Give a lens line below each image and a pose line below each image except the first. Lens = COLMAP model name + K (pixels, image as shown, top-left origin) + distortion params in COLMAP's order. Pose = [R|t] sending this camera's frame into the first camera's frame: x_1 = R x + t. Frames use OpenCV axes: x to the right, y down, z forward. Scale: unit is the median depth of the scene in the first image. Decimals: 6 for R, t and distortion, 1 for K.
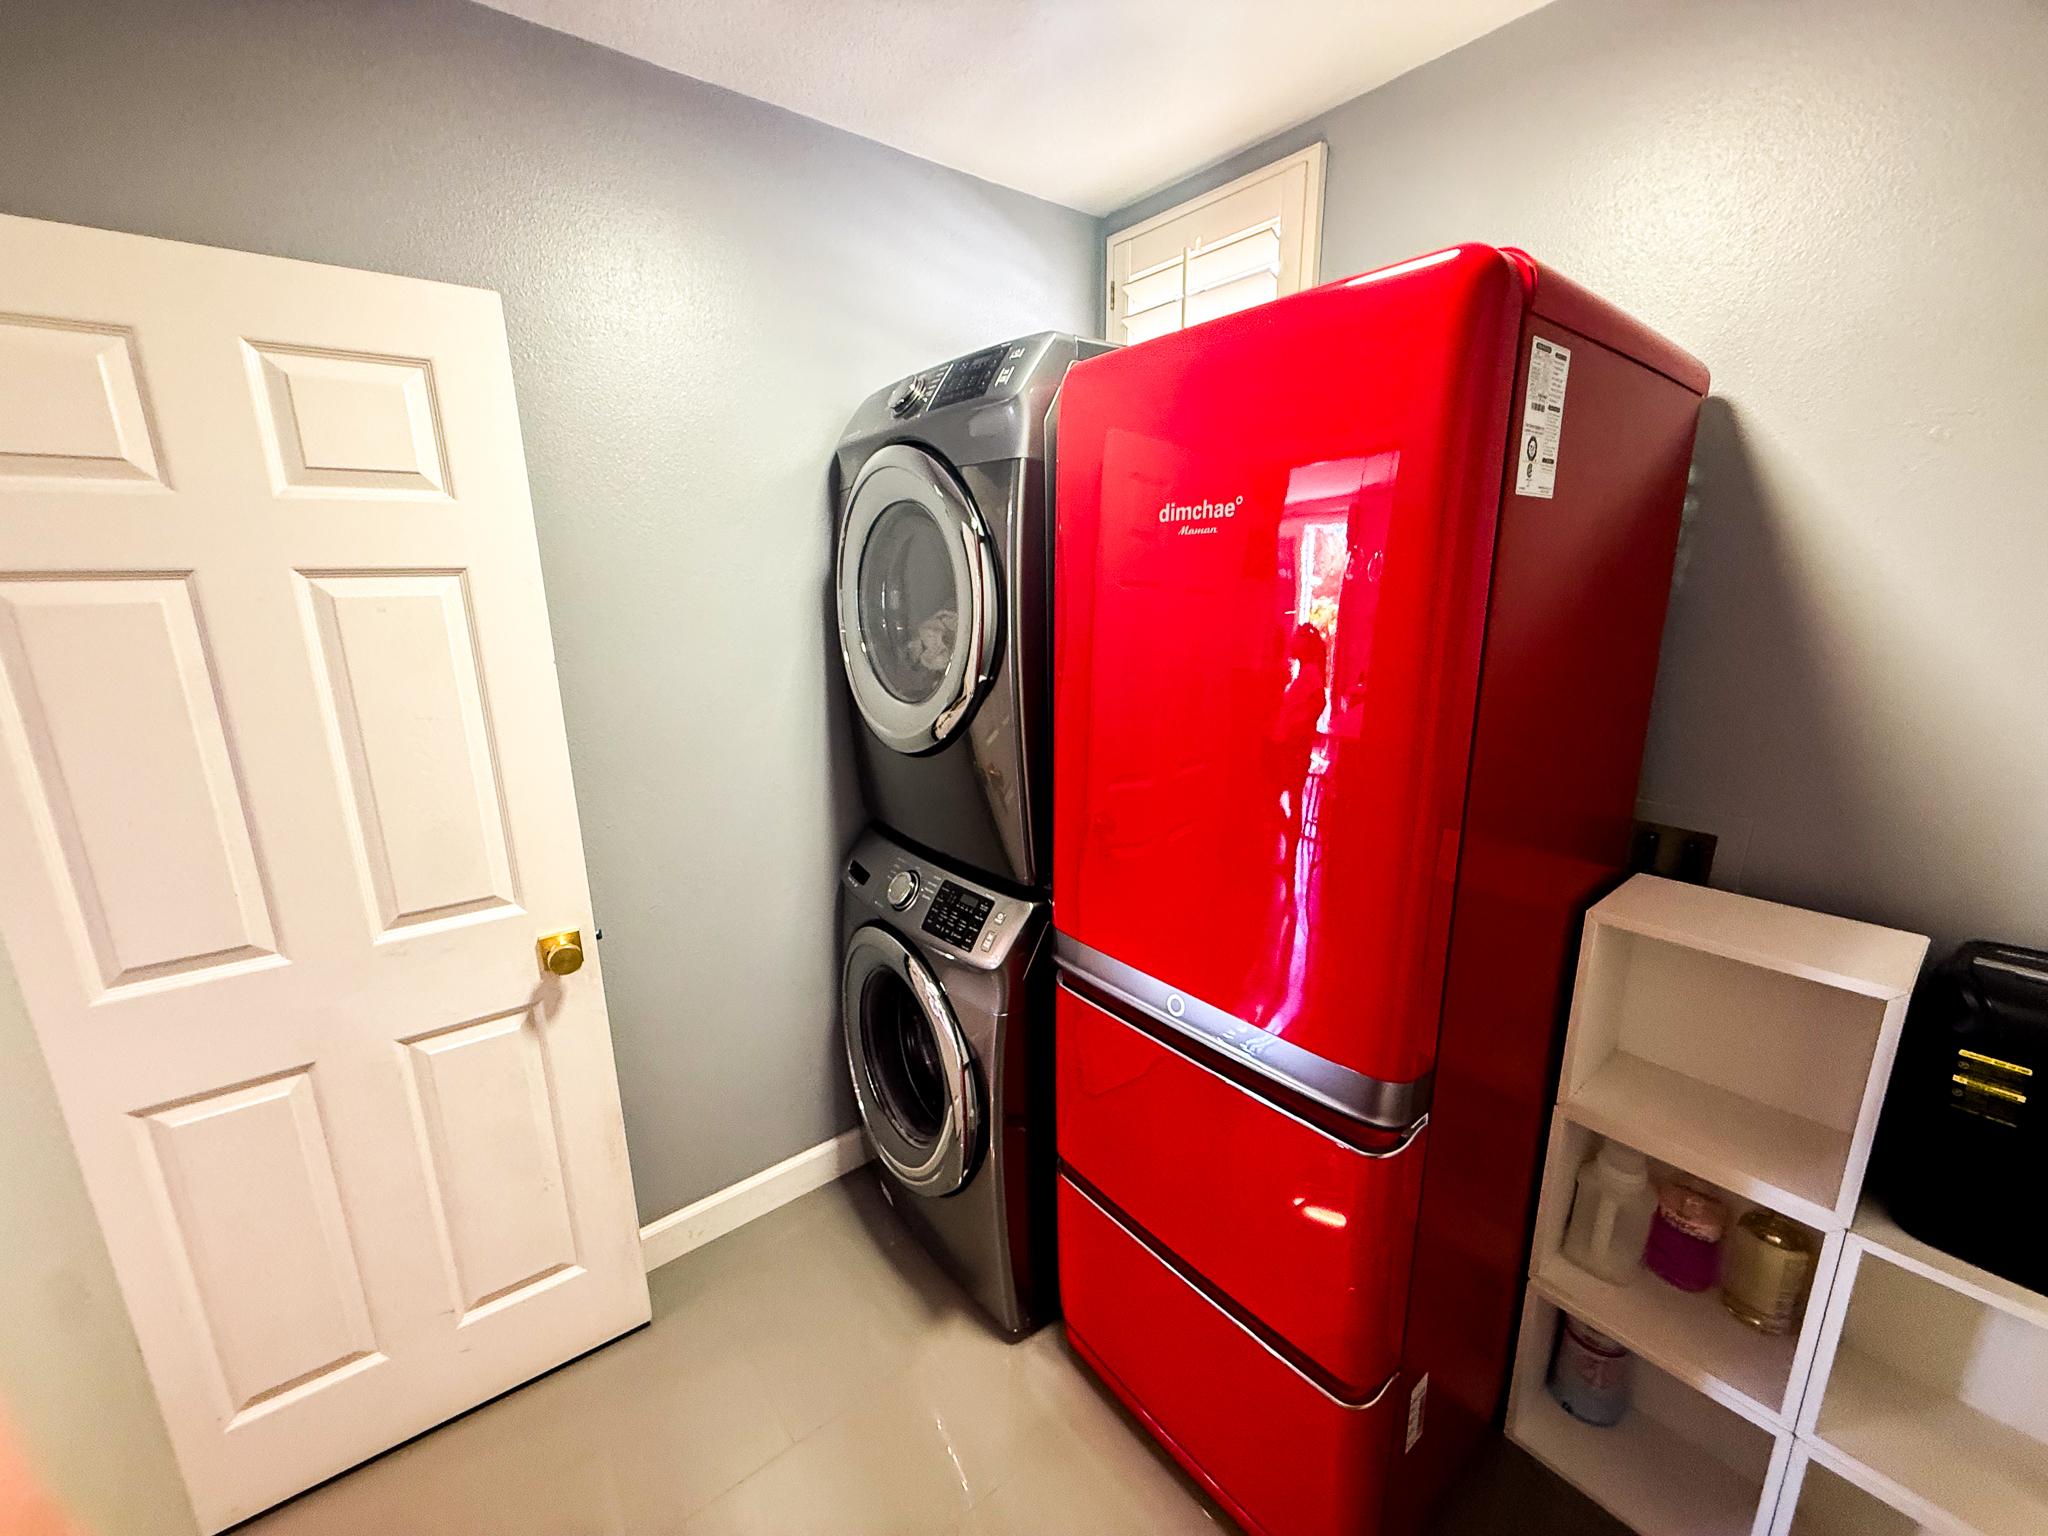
lens RADIAL K [[819.1, 0, 1023.2], [0, 819.1, 768.8], [0, 0, 1]] dist [0.001022, -0.000125]
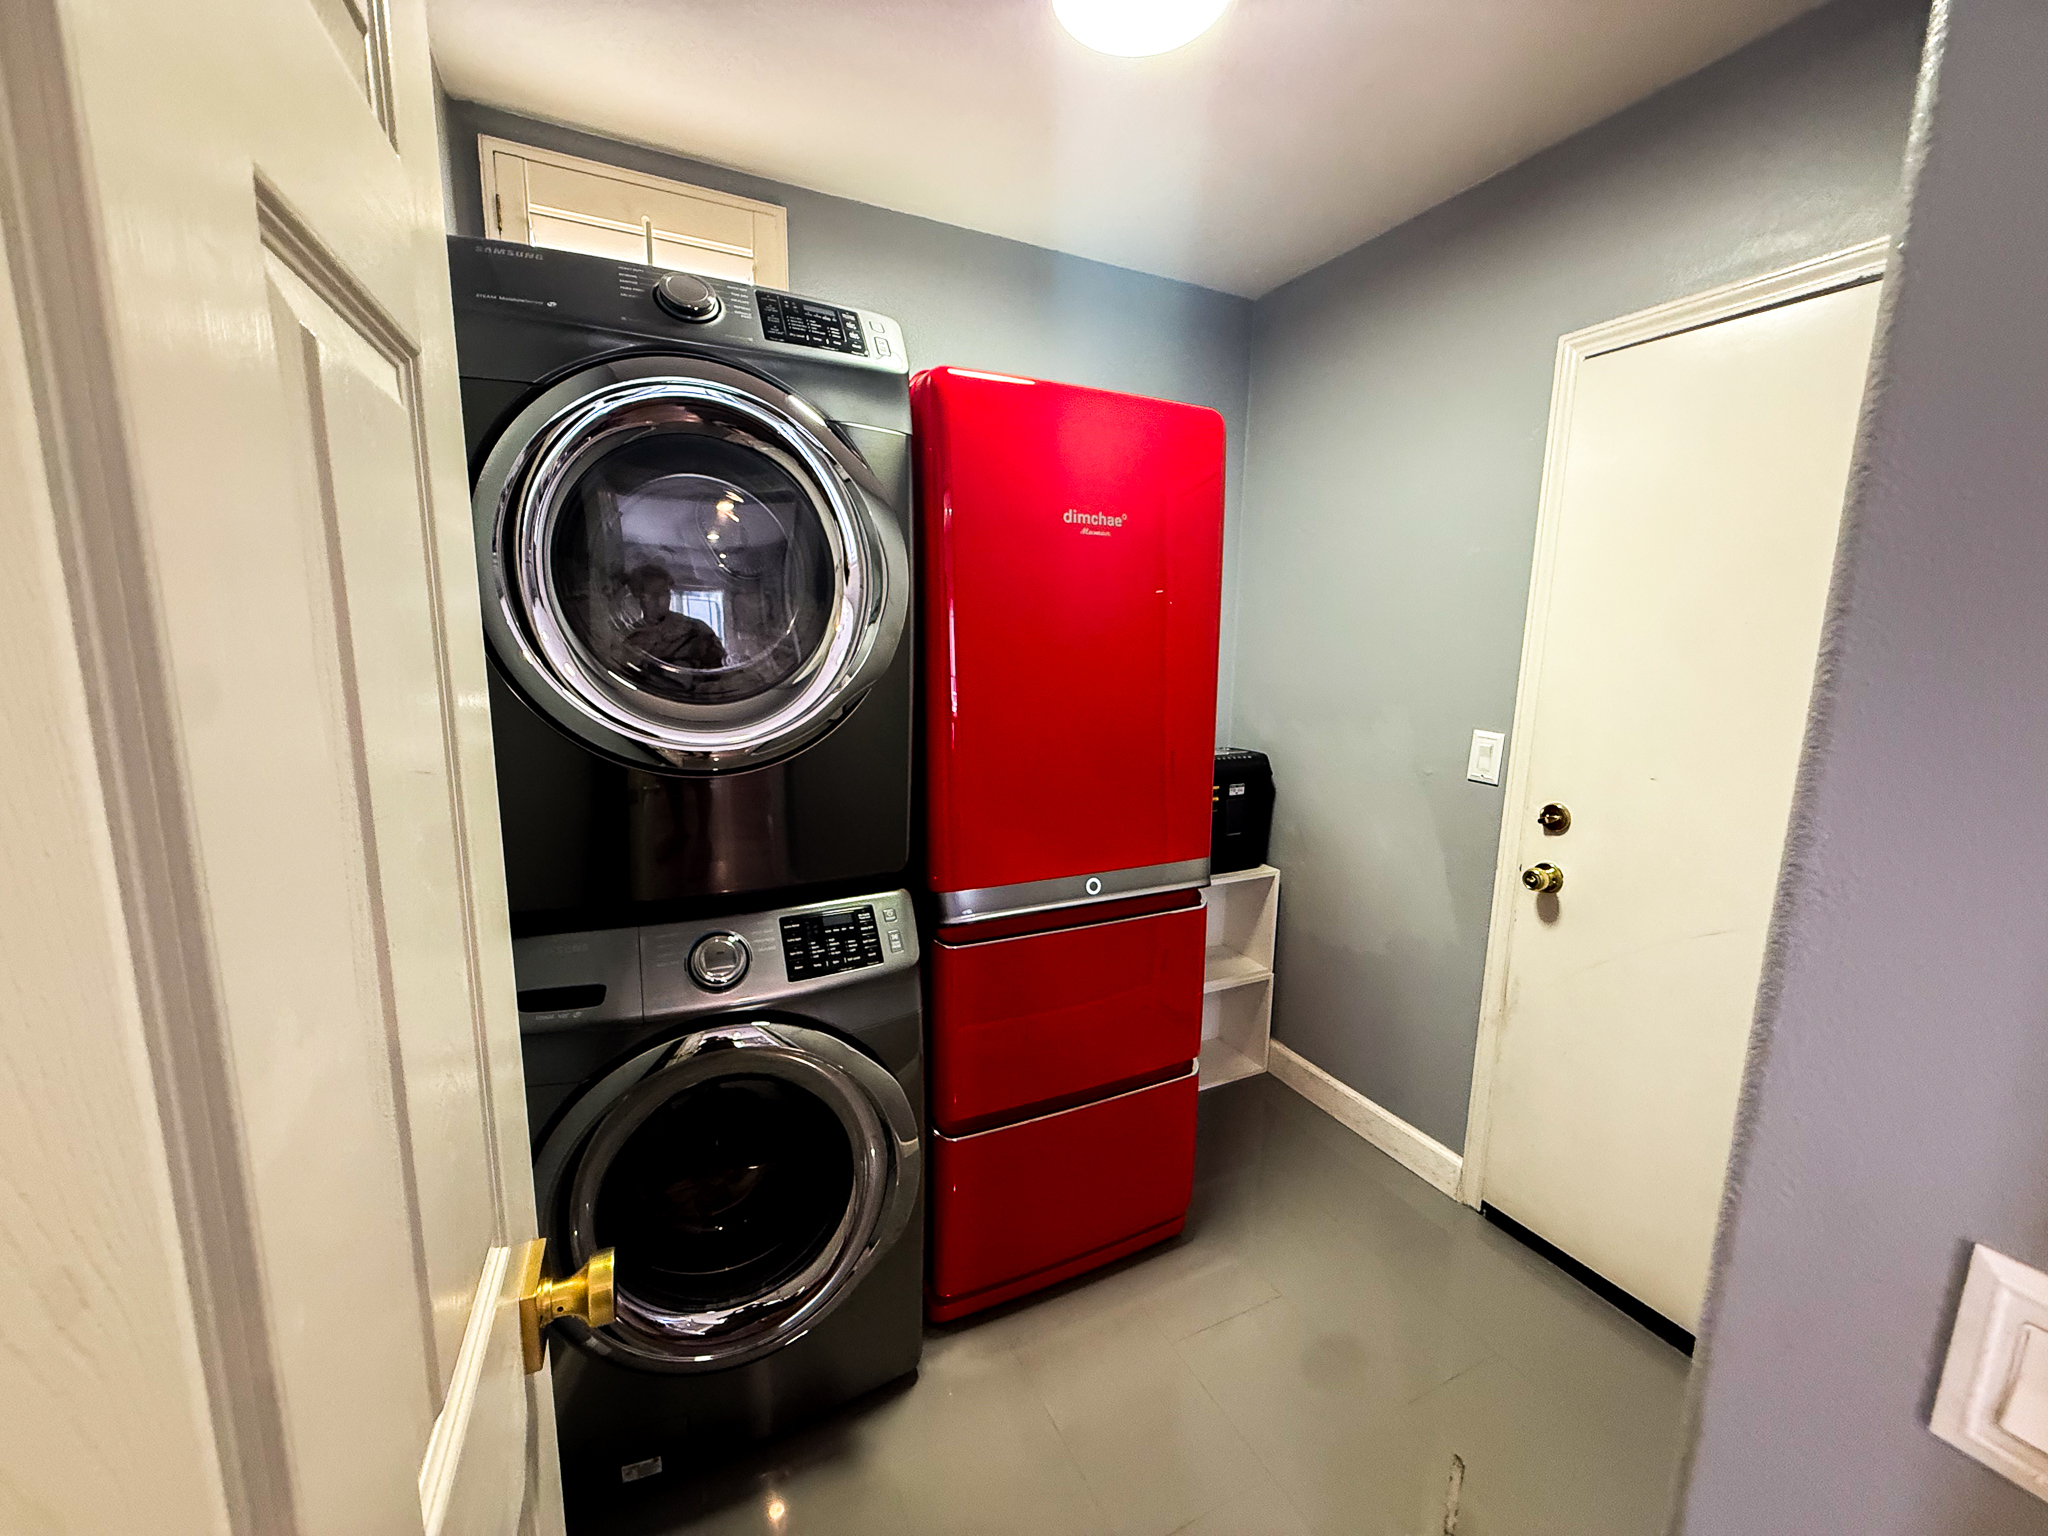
lens RADIAL K [[819.1, 0, 1023.2], [0, 819.1, 768.8], [0, 0, 1]] dist [0.001022, -0.000125]
pose [[0.222058, -0.140442, 0.964866, -1.213751], [0.206654, 0.973870, 0.094192, -0.051781], [-0.952882, 0.178477, 0.245278, 0.829292]]
